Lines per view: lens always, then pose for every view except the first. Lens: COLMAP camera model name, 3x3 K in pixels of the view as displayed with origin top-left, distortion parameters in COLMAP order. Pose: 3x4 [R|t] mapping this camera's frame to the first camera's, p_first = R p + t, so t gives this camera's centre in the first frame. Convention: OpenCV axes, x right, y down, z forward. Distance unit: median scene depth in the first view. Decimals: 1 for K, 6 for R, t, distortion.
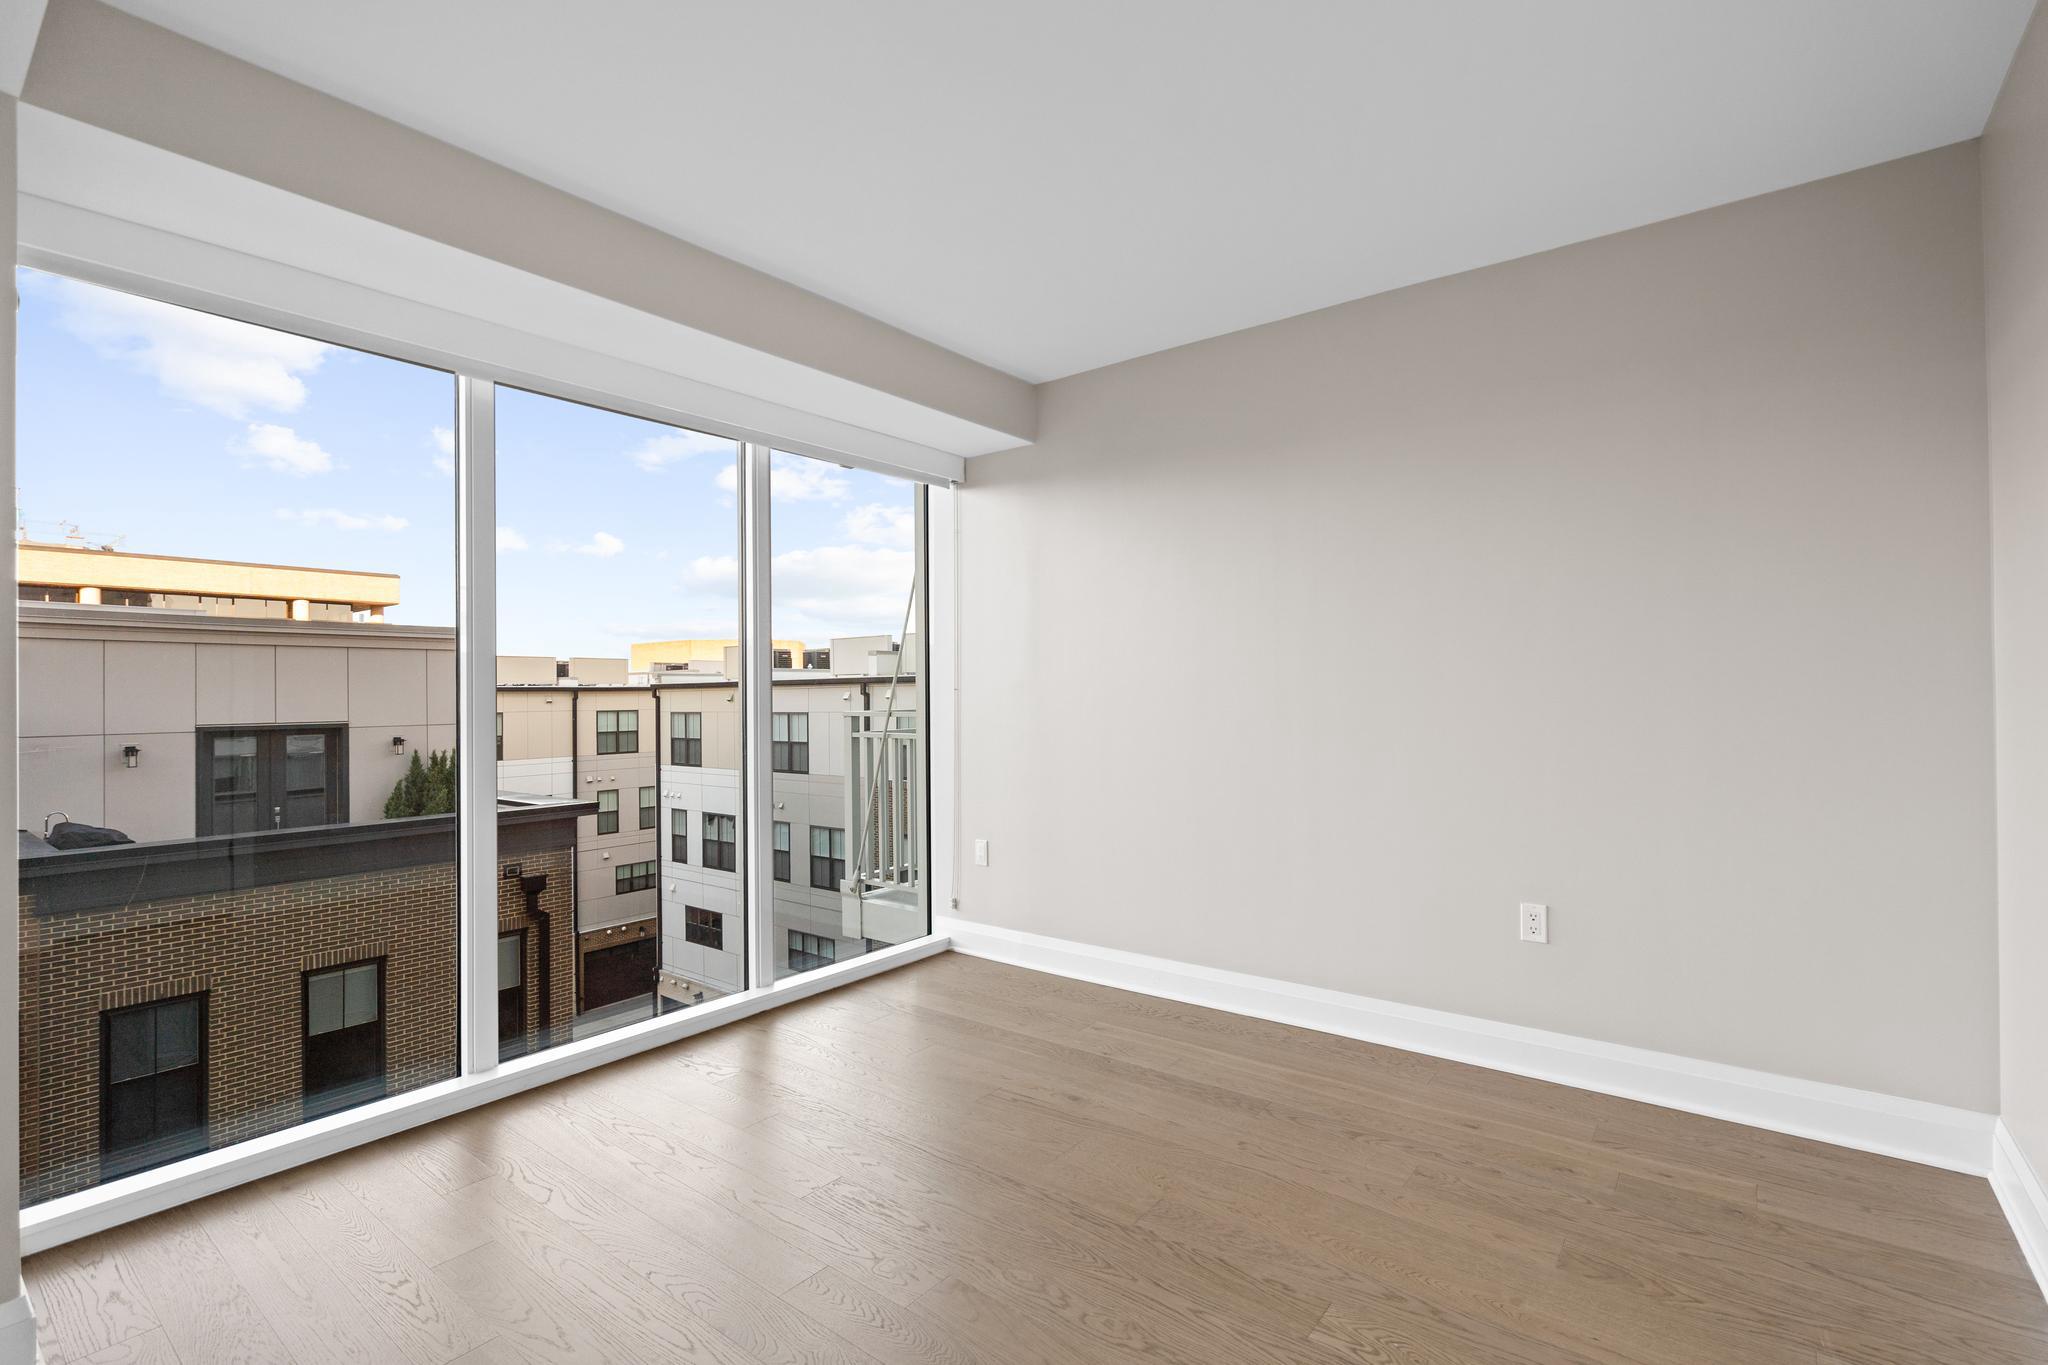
lens RADIAL K [[932.7, 0, 1027.2], [0, 932.7, 686.5], [0, 0, 1]] dist [-0.006239, 0.001285]
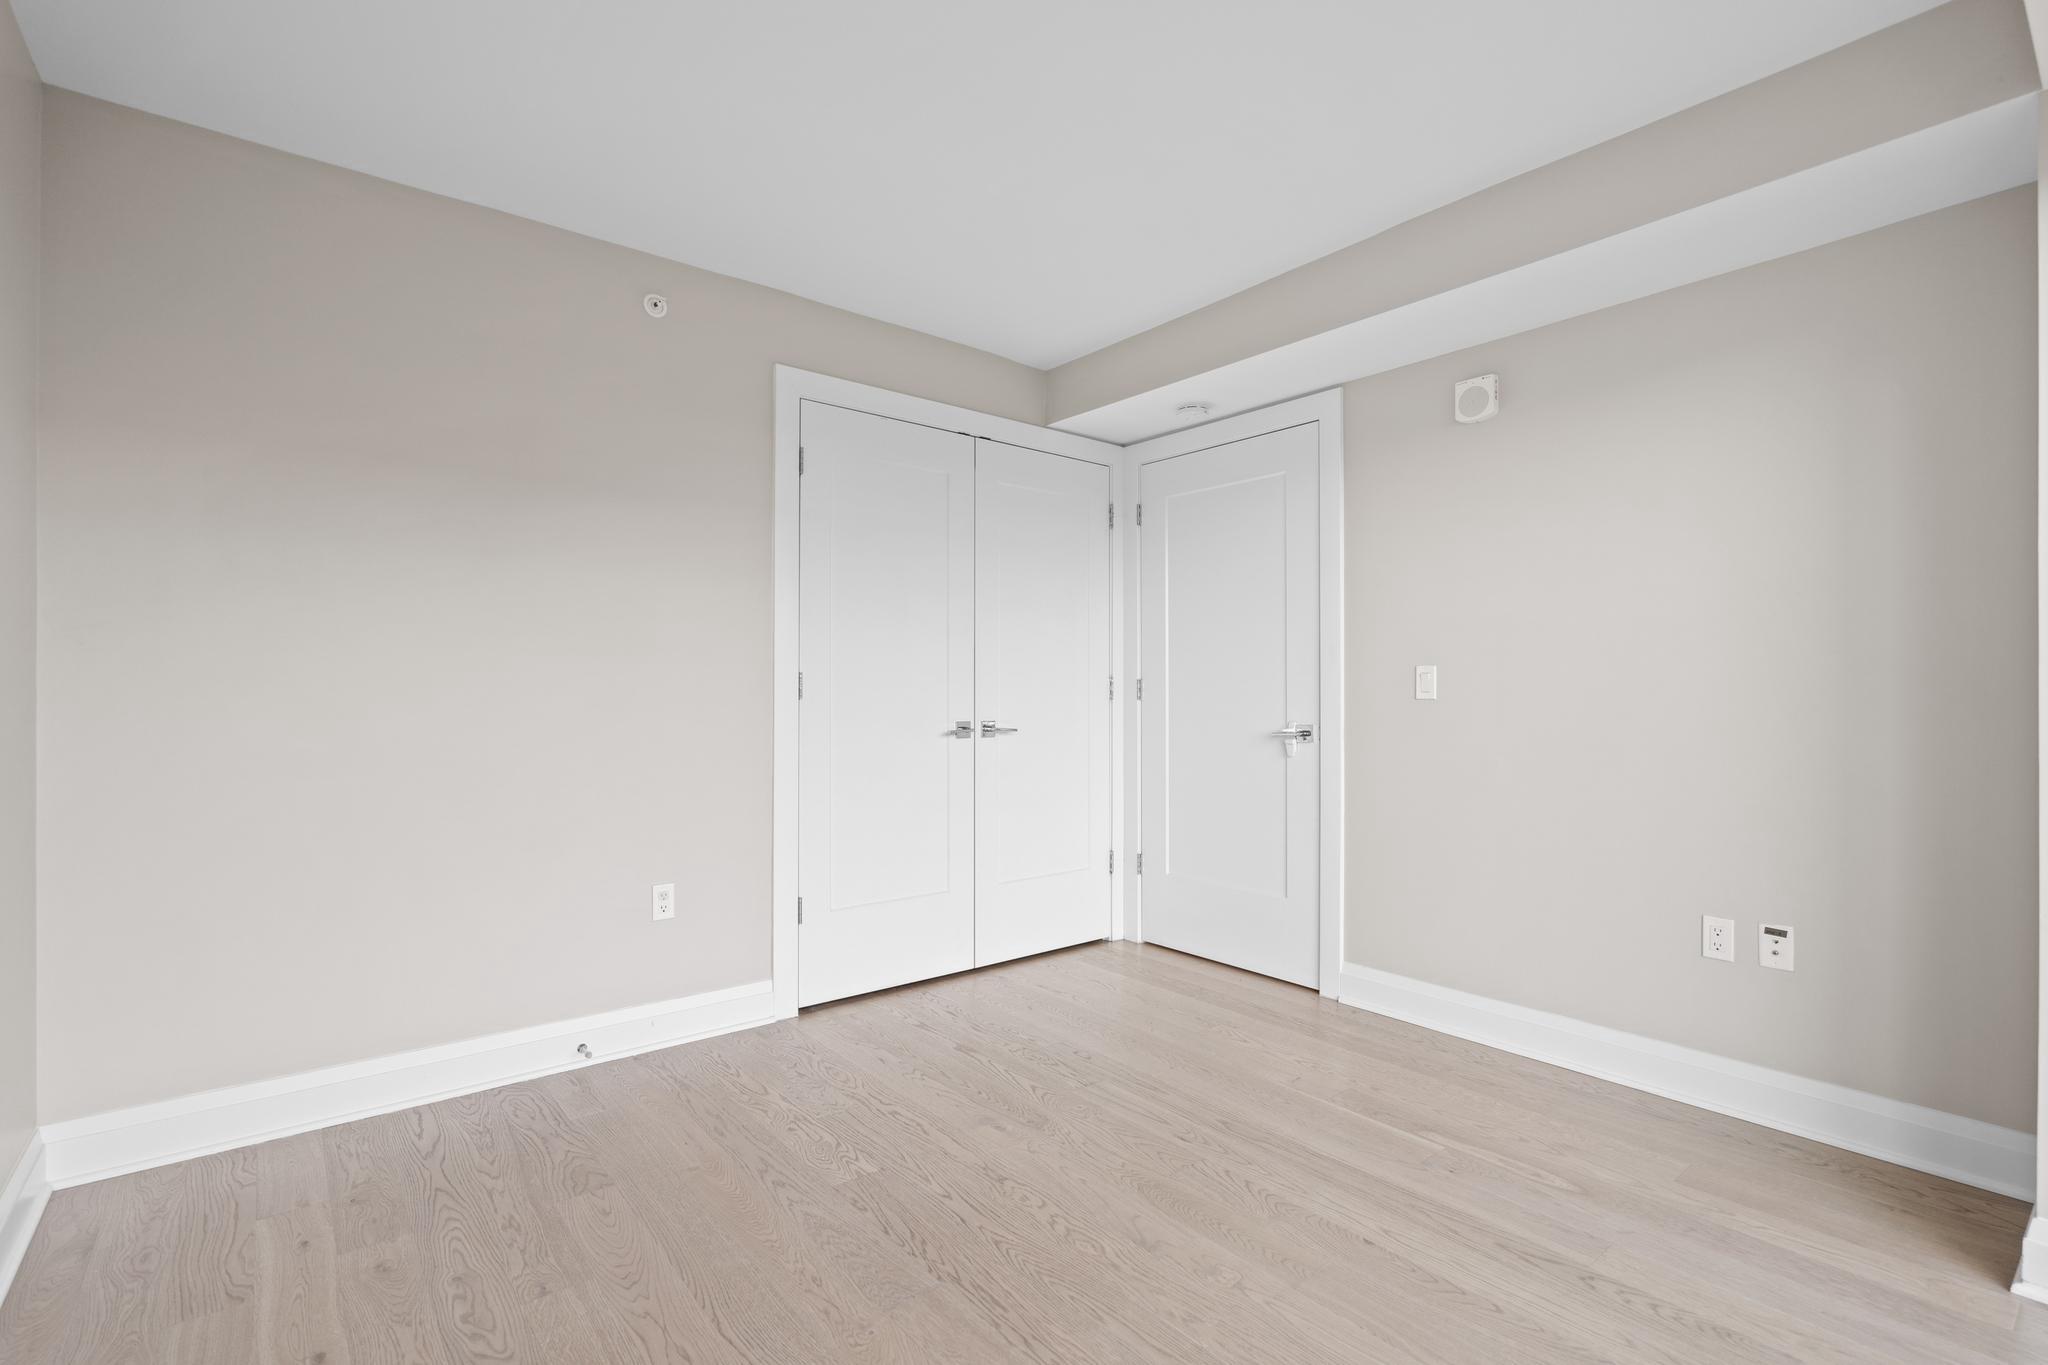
lens RADIAL K [[932.7, 0, 1023.9], [0, 932.7, 687.3], [0, 0, 1]] dist [-0.006239, 0.001285]
pose [[-0.974132, 0.010261, 0.225747, -0.170569], [0.007468, 0.999885, -0.013222, 0.044184], [-0.225857, -0.011194, -0.974096, 1.975513]]
